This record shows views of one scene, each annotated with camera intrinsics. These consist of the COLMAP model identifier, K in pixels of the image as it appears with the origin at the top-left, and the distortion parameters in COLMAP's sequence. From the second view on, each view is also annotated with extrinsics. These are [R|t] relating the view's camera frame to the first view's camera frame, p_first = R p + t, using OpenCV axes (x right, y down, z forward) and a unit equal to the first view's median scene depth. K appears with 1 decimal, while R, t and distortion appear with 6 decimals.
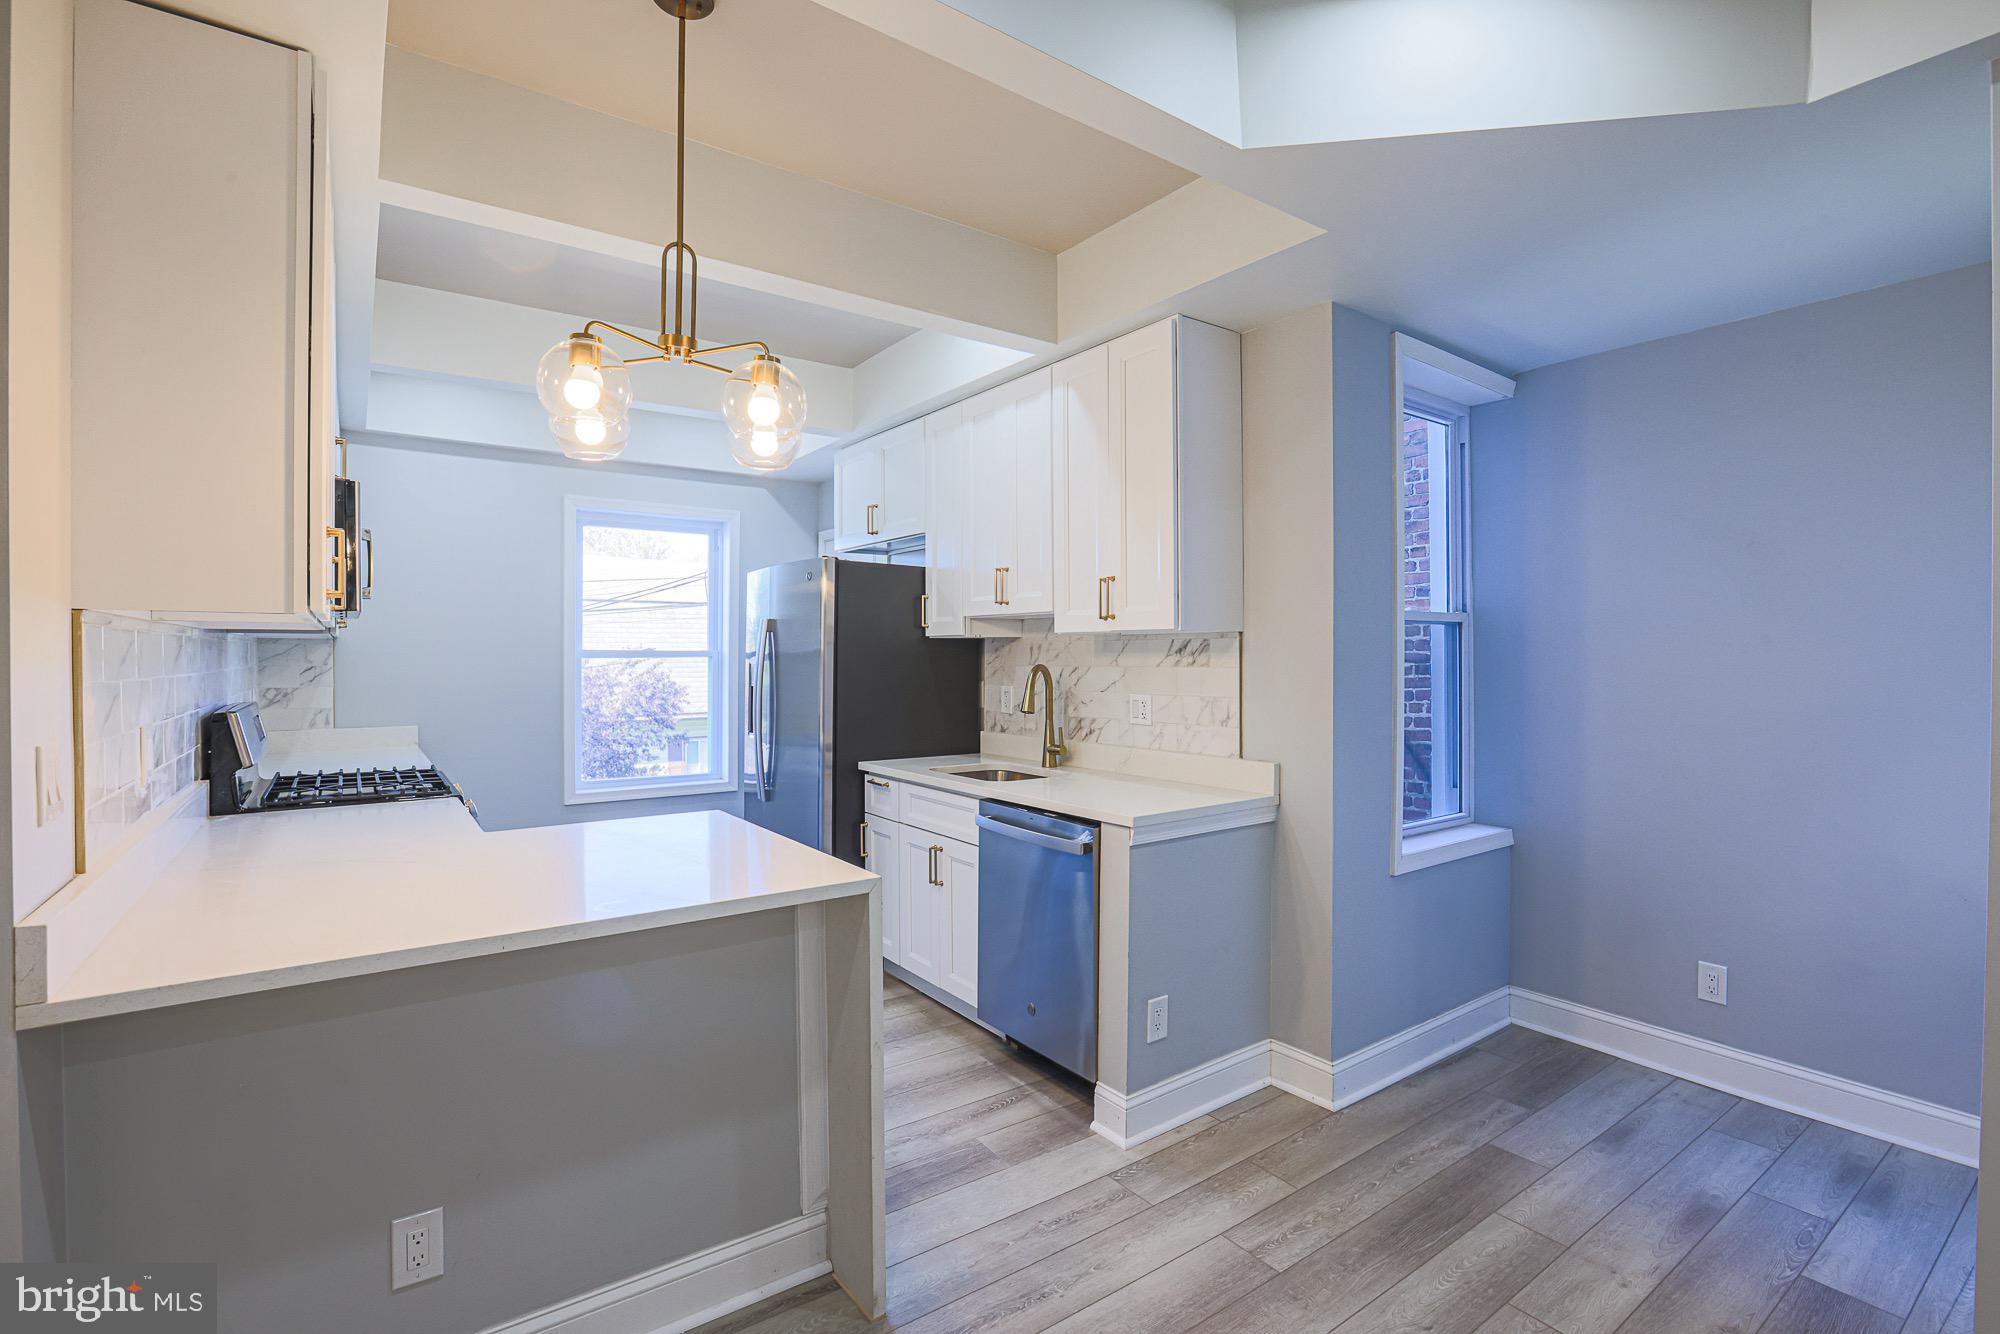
lens RADIAL K [[955.1, 0, 1030.4], [0, 955.1, 663.3], [0, 0, 1]] dist [-0.054010, 0.017636]
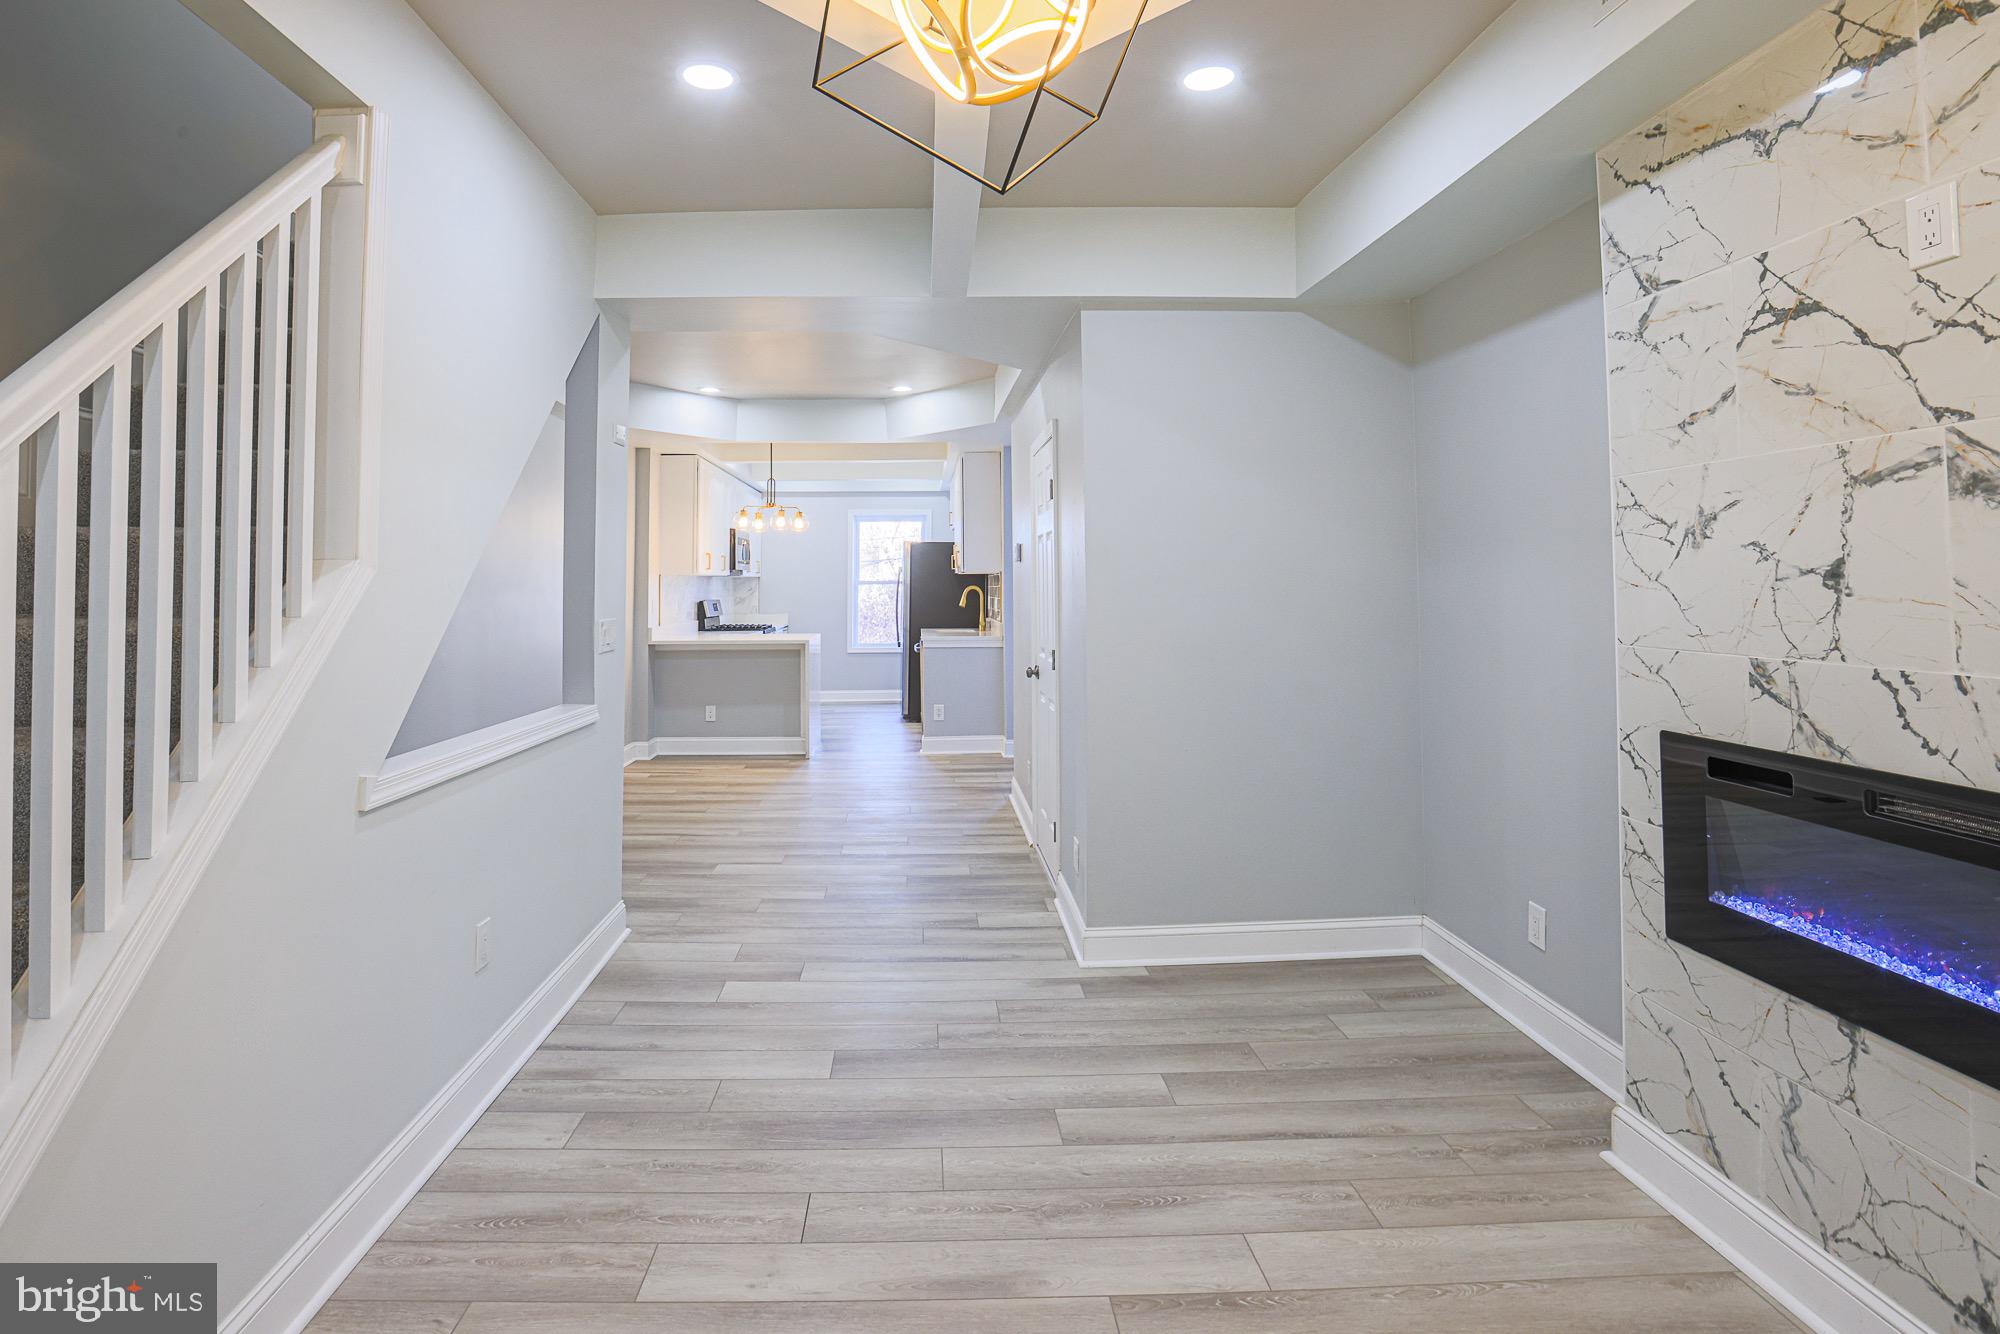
lens RADIAL K [[1039.9, 0, 947.4], [0, 1039.9, 535.9], [0, 0, 1]] dist [-0.036664, 0.008935]
pose [[0.823692, -0.031018, -0.566188, 1.767365], [-0.000561, 0.998458, -0.055515, 0.024528], [0.567037, 0.046045, 0.822405, -1.417314]]
